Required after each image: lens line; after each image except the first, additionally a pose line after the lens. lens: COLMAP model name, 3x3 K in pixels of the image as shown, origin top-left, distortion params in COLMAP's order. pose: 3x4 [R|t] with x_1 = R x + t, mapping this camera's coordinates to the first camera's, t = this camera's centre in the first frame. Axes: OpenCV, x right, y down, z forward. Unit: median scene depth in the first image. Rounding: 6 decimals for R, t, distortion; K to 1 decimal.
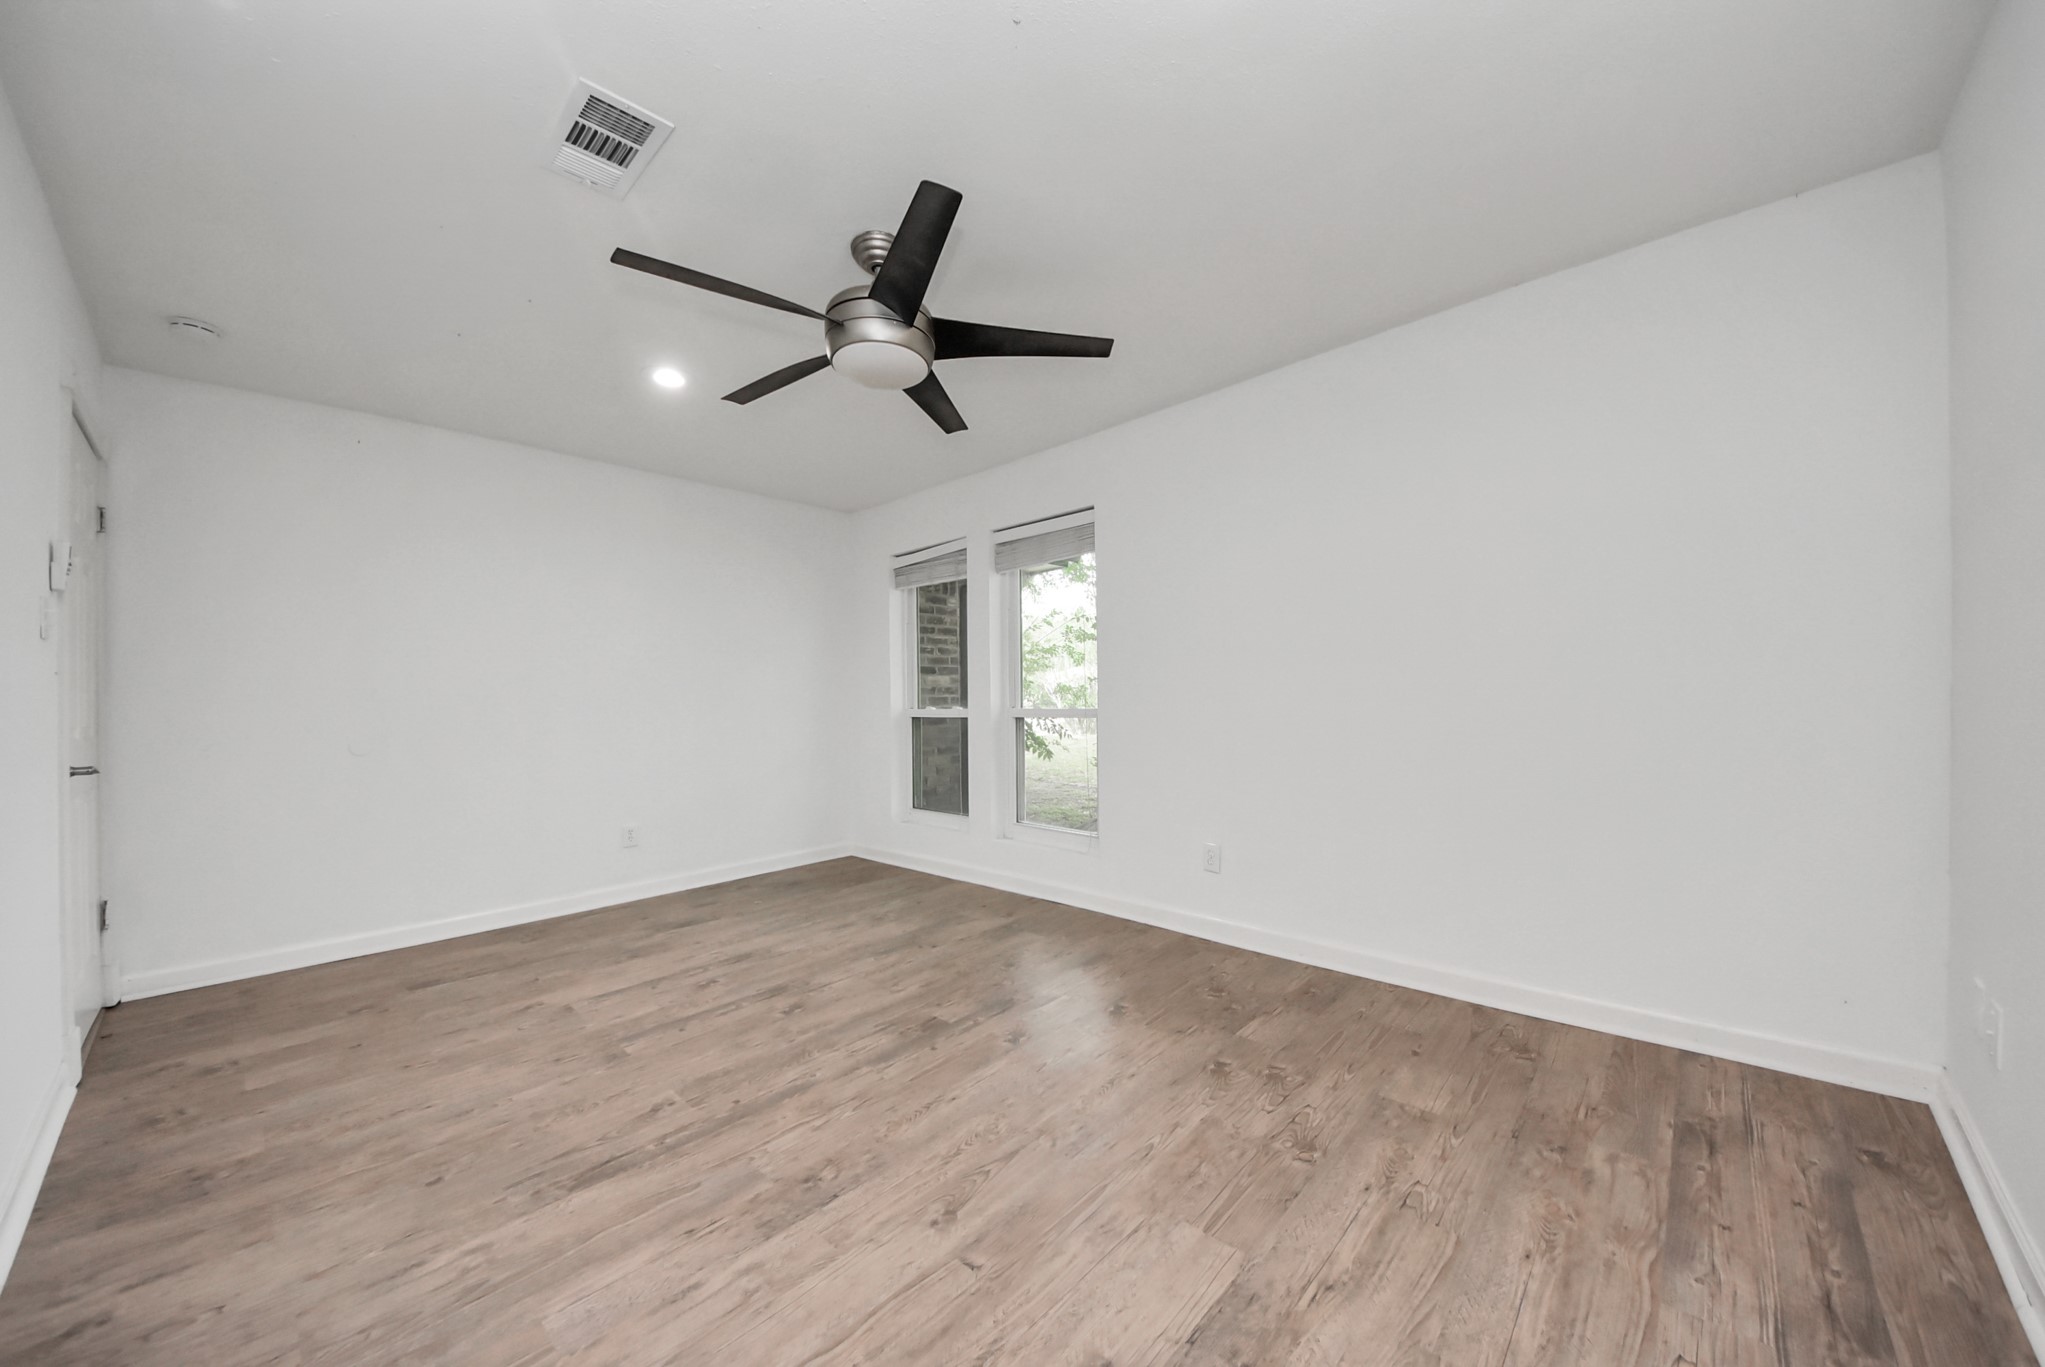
lens RADIAL K [[736.7, 0, 1034.1], [0, 736.7, 693.7], [0, 0, 1]] dist [0.054872, -0.028346]
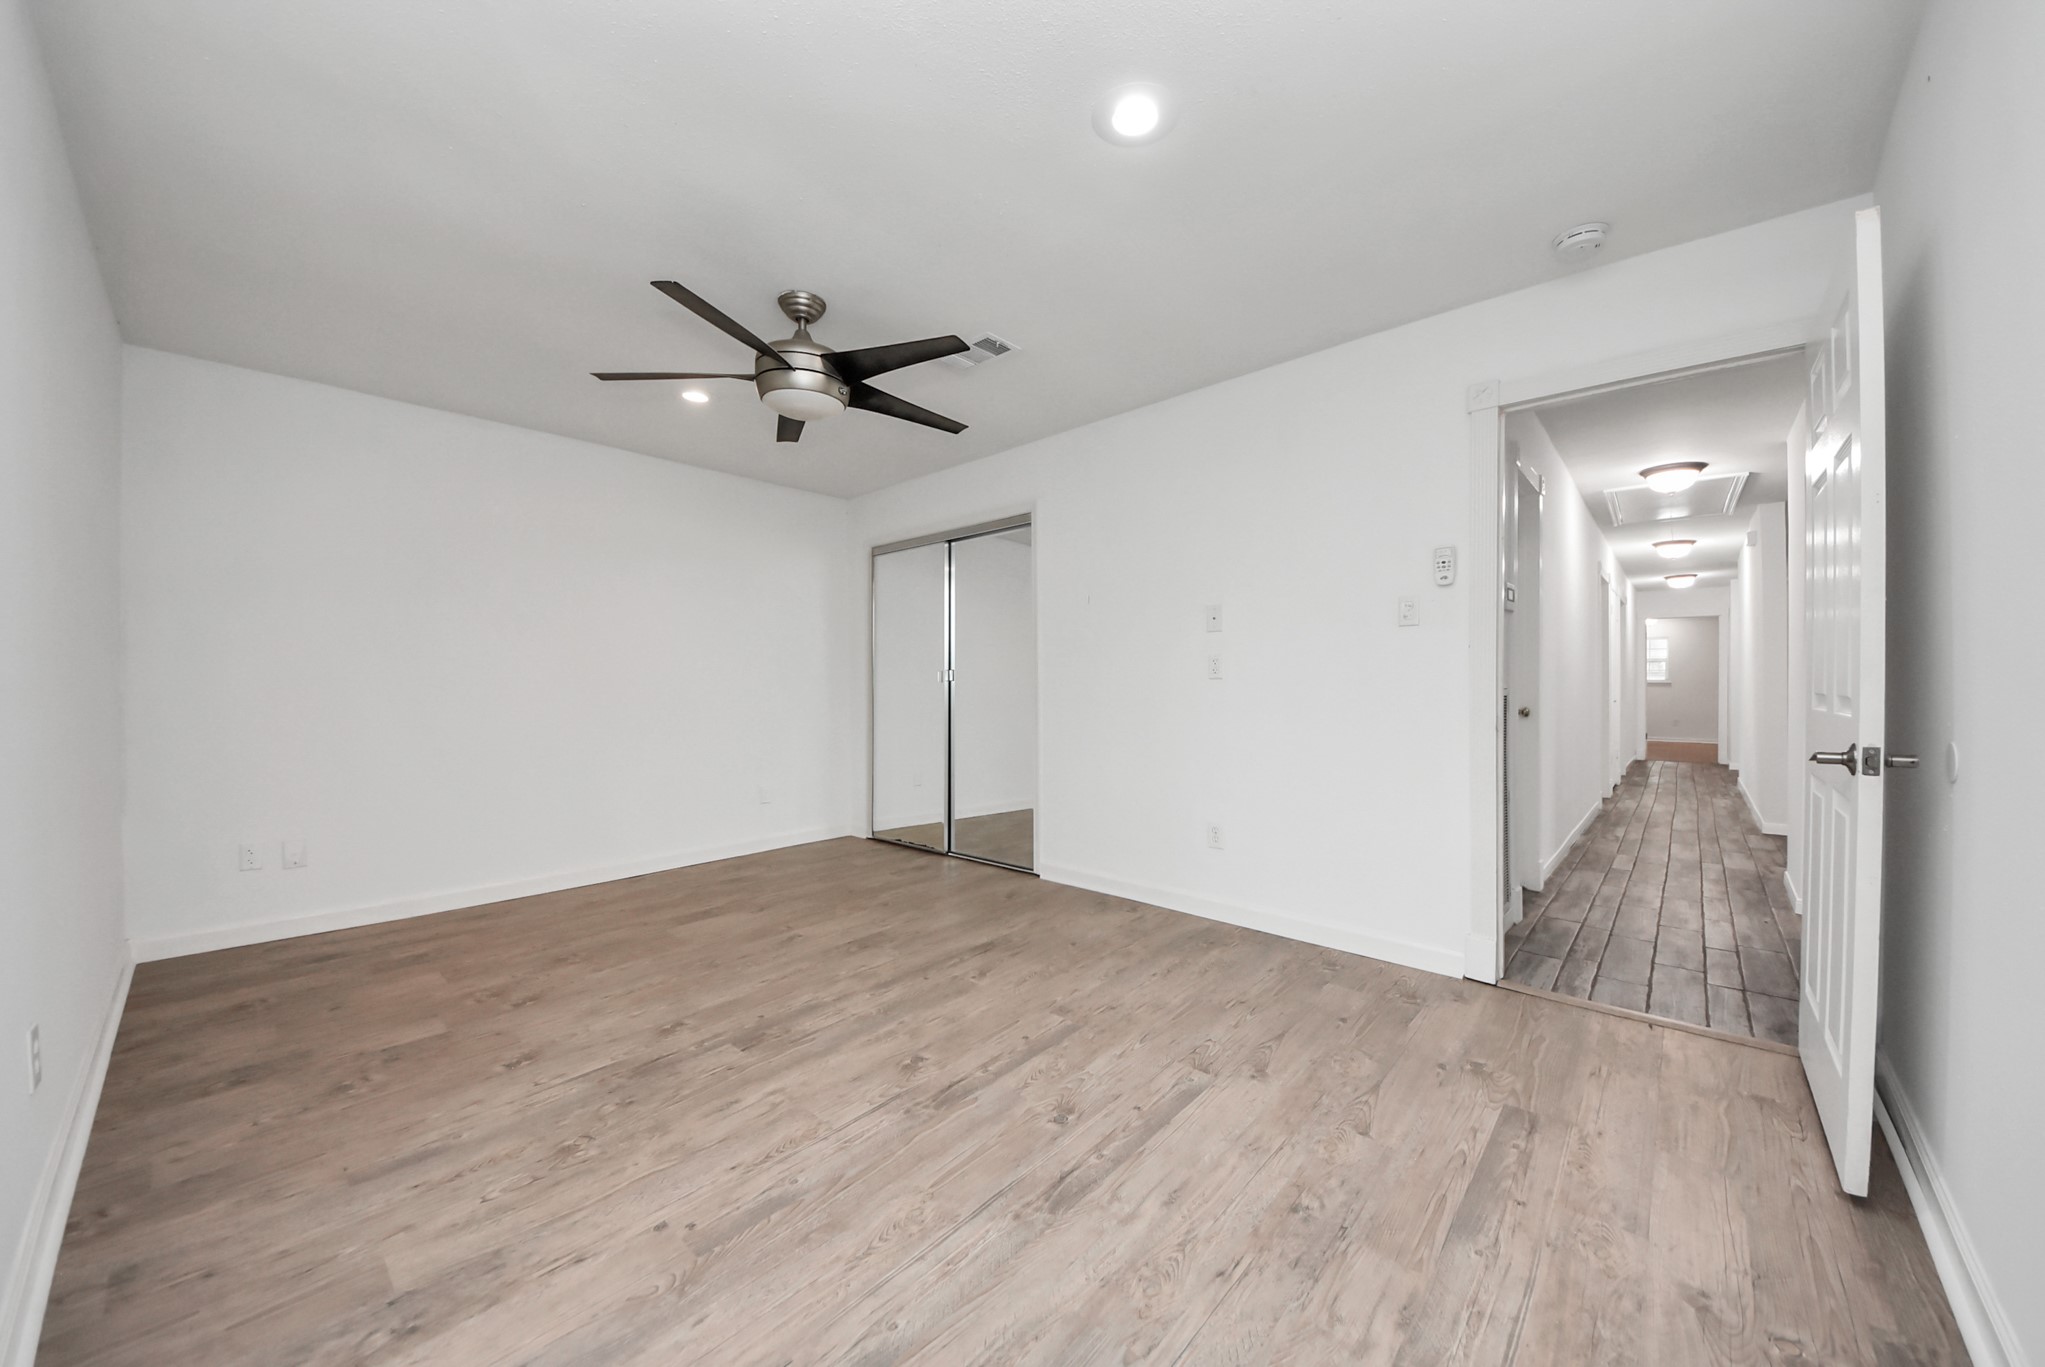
lens RADIAL K [[736.7, 0, 1034.1], [0, 736.7, 693.7], [0, 0, 1]] dist [0.054872, -0.028346]
pose [[-0.999535, 0.027074, -0.014051, -0.498532], [0.026862, 0.999525, 0.015089, 0.016042], [0.014453, 0.014704, -0.999787, 1.982279]]
